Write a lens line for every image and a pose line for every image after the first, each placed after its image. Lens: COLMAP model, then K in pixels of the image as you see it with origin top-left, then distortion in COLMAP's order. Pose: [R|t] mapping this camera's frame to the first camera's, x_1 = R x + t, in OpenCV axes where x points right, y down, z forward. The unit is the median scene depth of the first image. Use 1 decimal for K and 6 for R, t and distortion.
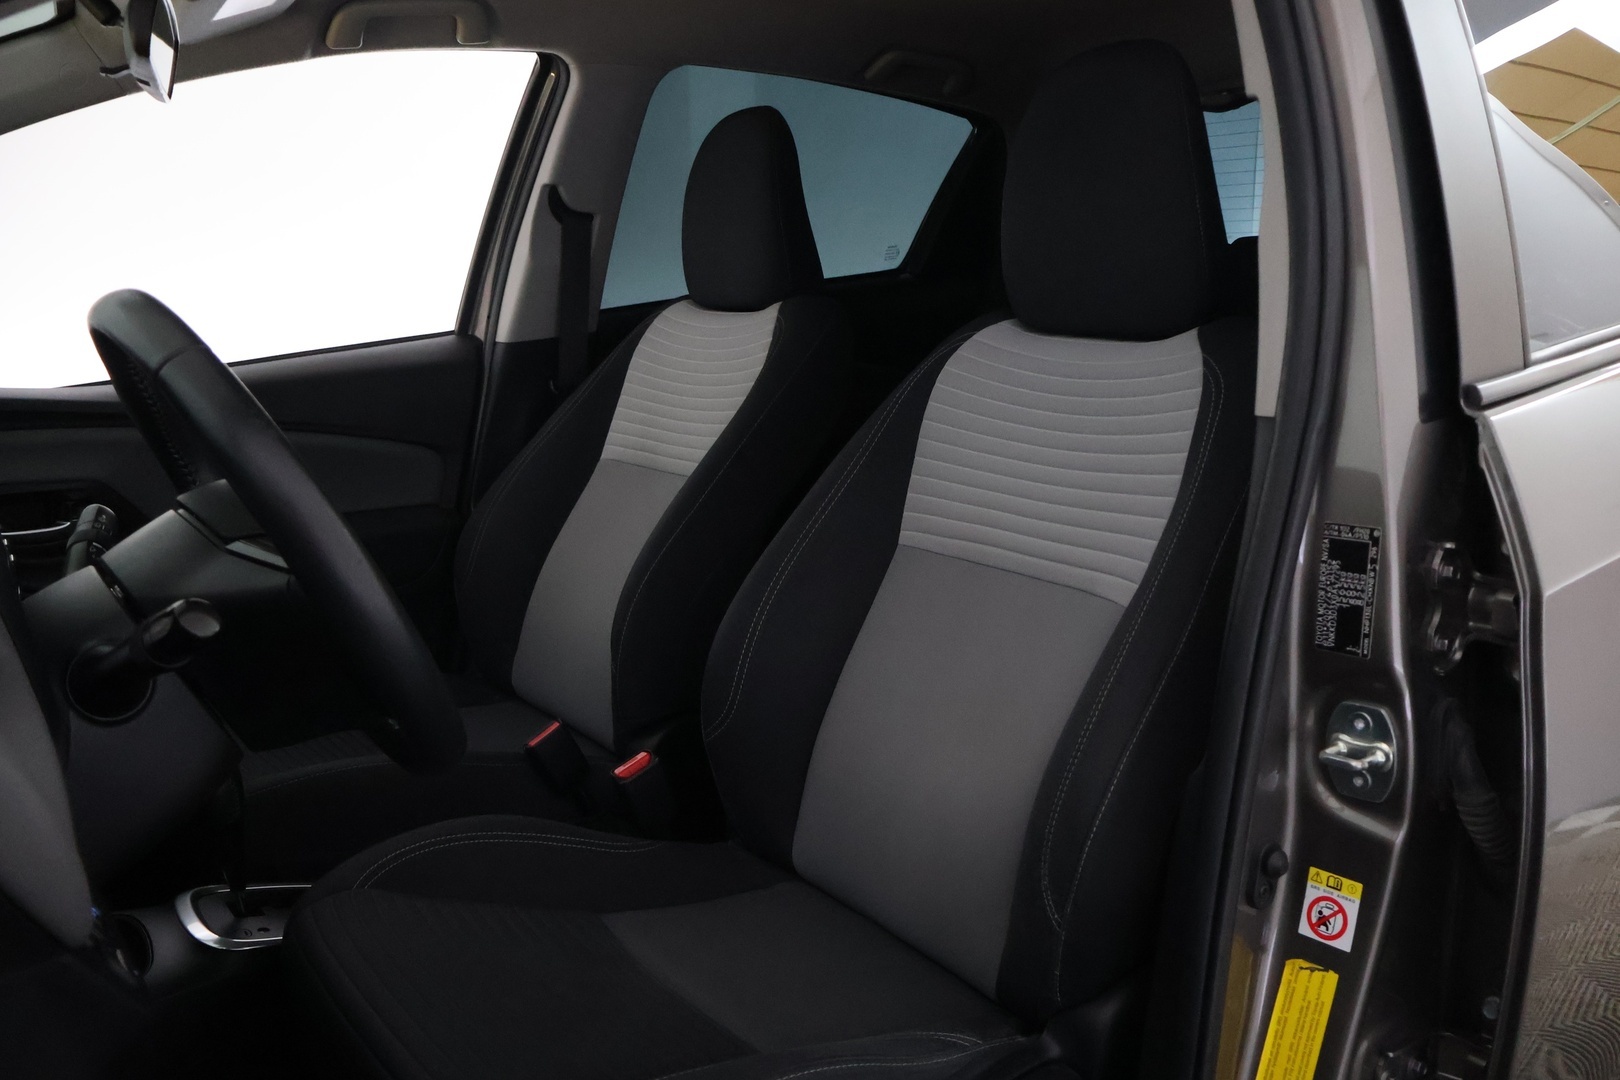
lens RADIAL K [[1334.7, 0, 814.6], [0, 1334.7, 541.6], [0, 0, 1]] dist [-0.017913, 0.005910]
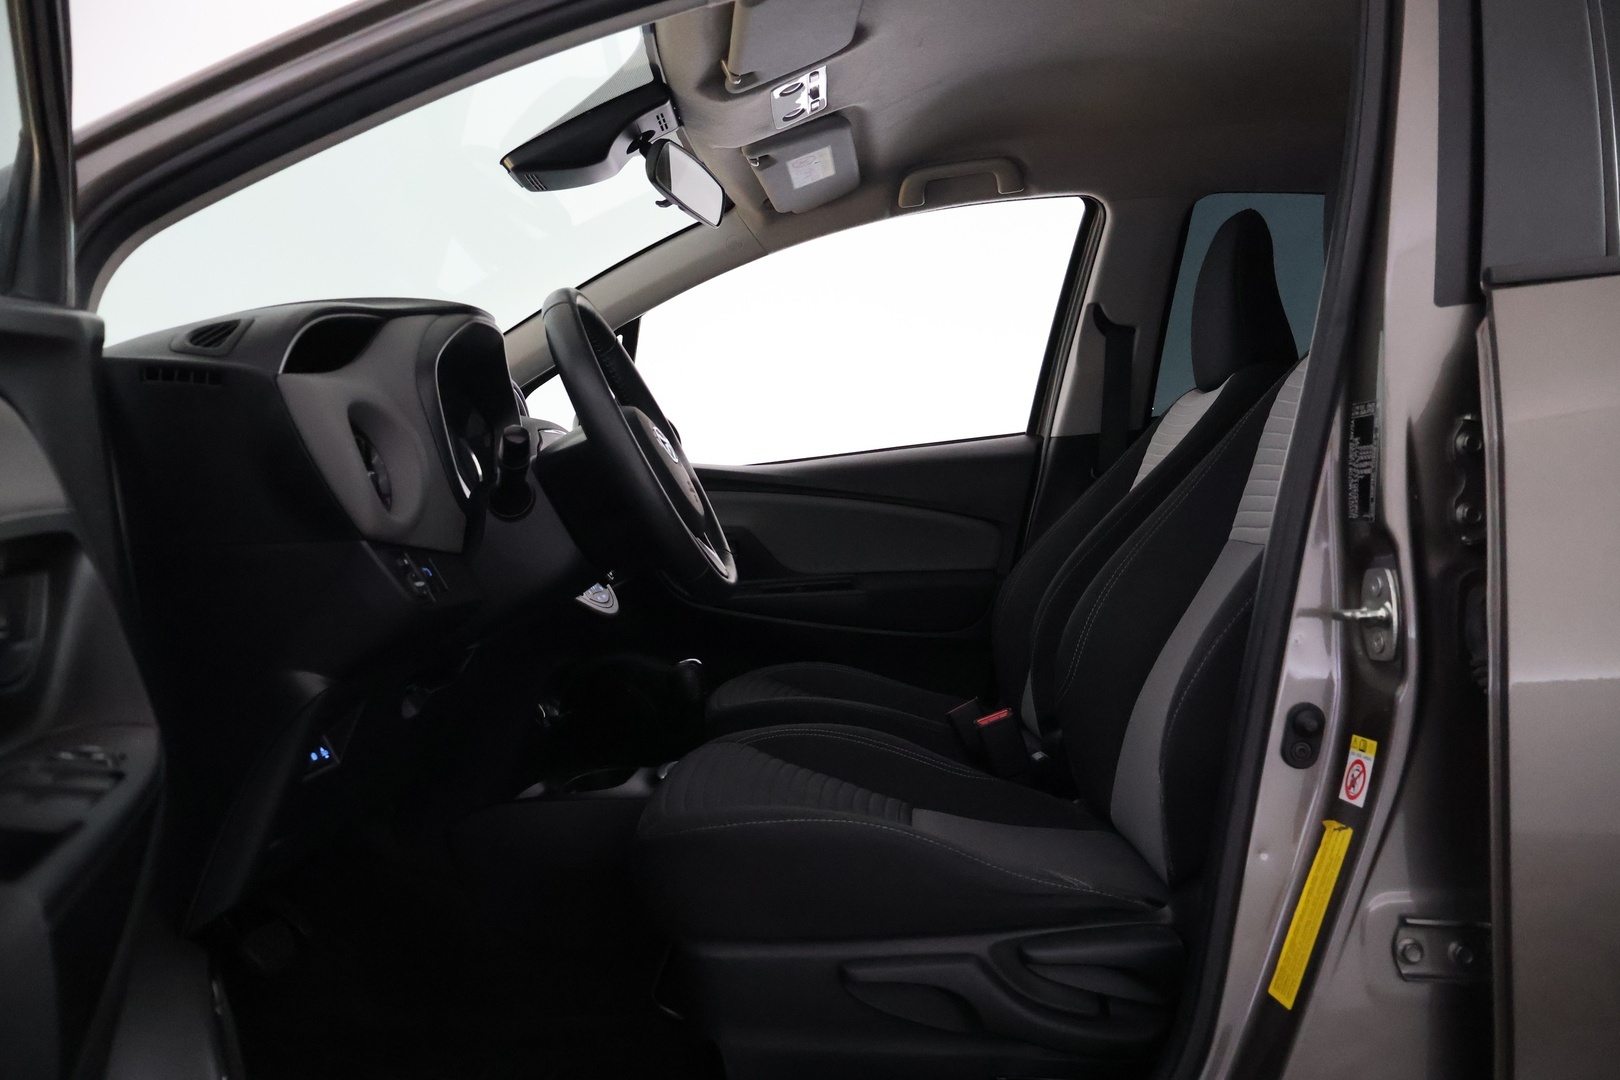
lens RADIAL K [[1334.7, 0, 810.6], [0, 1334.7, 540.8], [0, 0, 1]] dist [-0.017913, 0.005910]
pose [[0.797874, 0.002665, -0.602818, 0.402612], [-0.111548, 0.983374, -0.143295, 0.177130], [0.592413, 0.181575, 0.784906, -0.063706]]
